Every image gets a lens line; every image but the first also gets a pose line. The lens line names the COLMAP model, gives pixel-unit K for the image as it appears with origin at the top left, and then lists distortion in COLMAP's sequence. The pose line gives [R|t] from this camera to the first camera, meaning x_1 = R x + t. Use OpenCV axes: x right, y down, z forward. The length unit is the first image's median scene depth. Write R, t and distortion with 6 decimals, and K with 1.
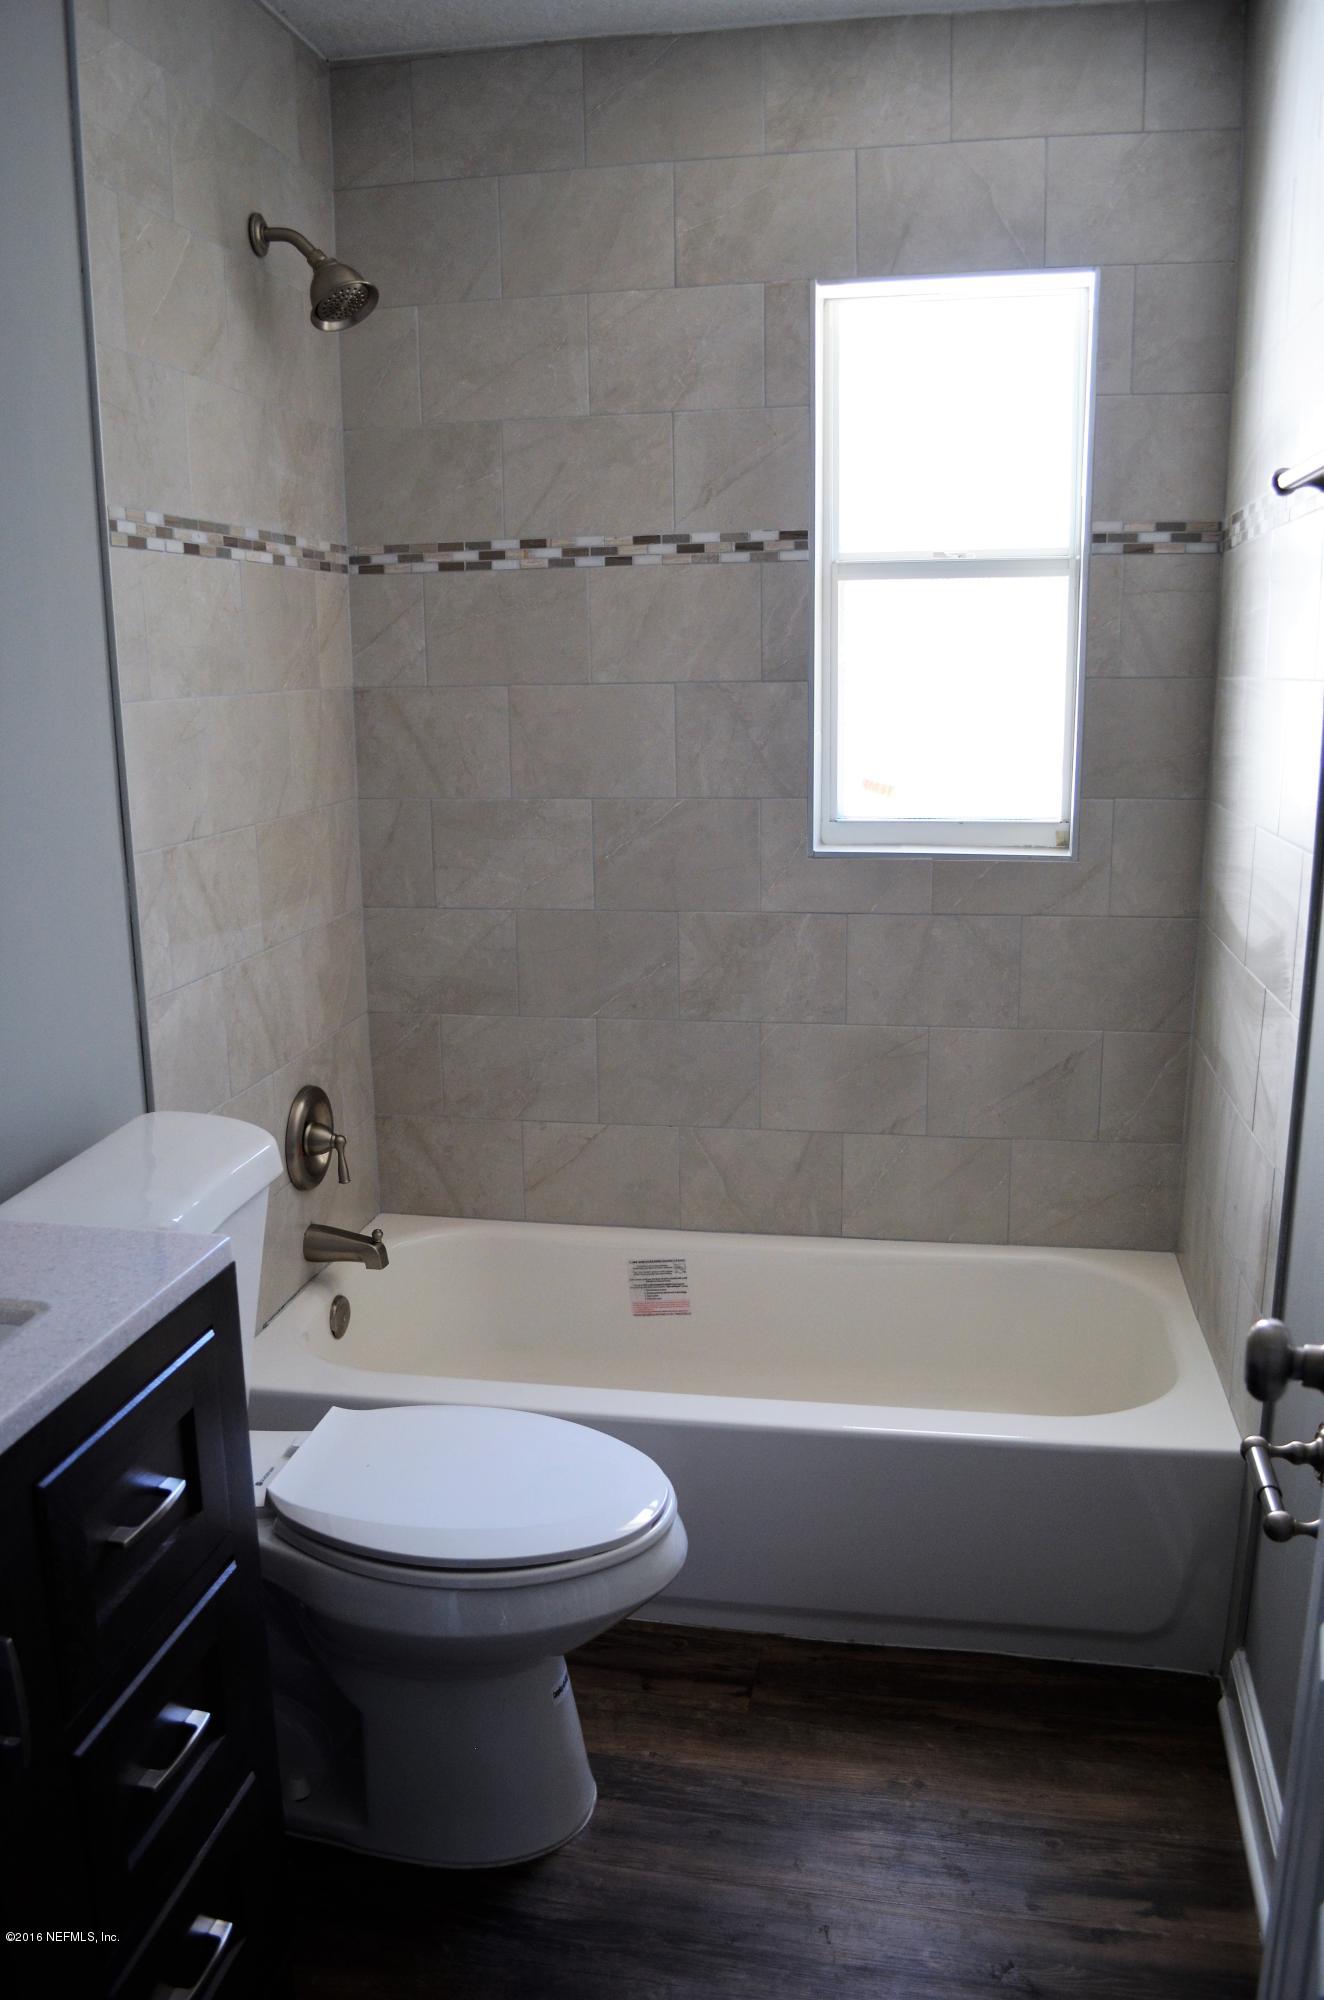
lens RADIAL K [[1576.9, 0, 663.9], [0, 1576.9, 1026.5], [0, 0, 1]] dist [-0.085090, 0.015333]
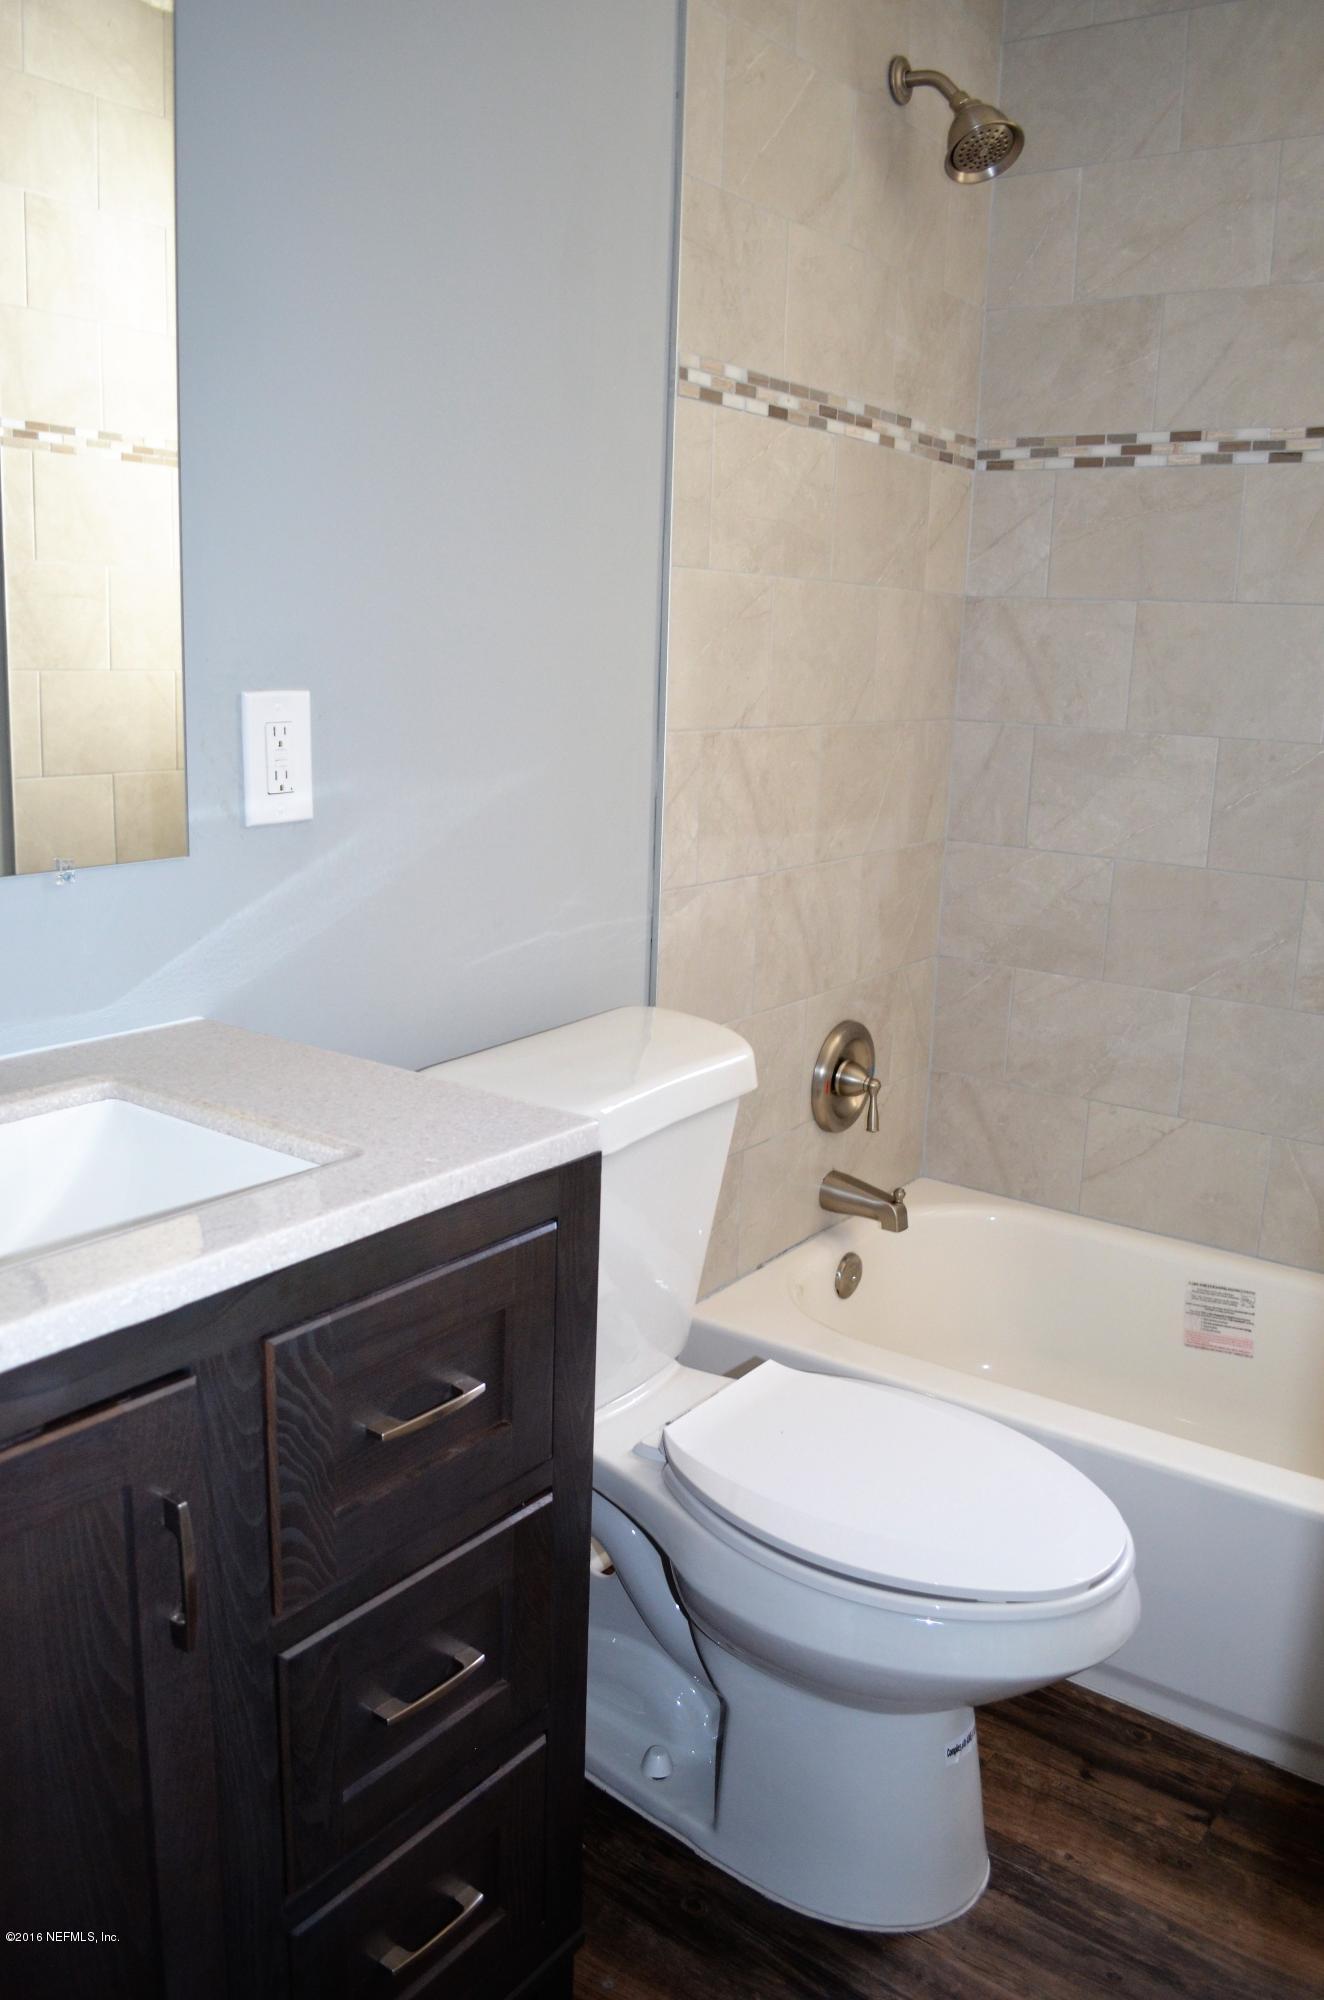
lens RADIAL K [[1576.9, 0, 663.9], [0, 1576.9, 1026.5], [0, 0, 1]] dist [-0.085090, 0.015333]
pose [[0.901203, 0.142530, -0.409290, 0.053201], [-0.140627, 0.989447, 0.034920, 0.024648], [0.409948, 0.026087, 0.911736, 0.116588]]
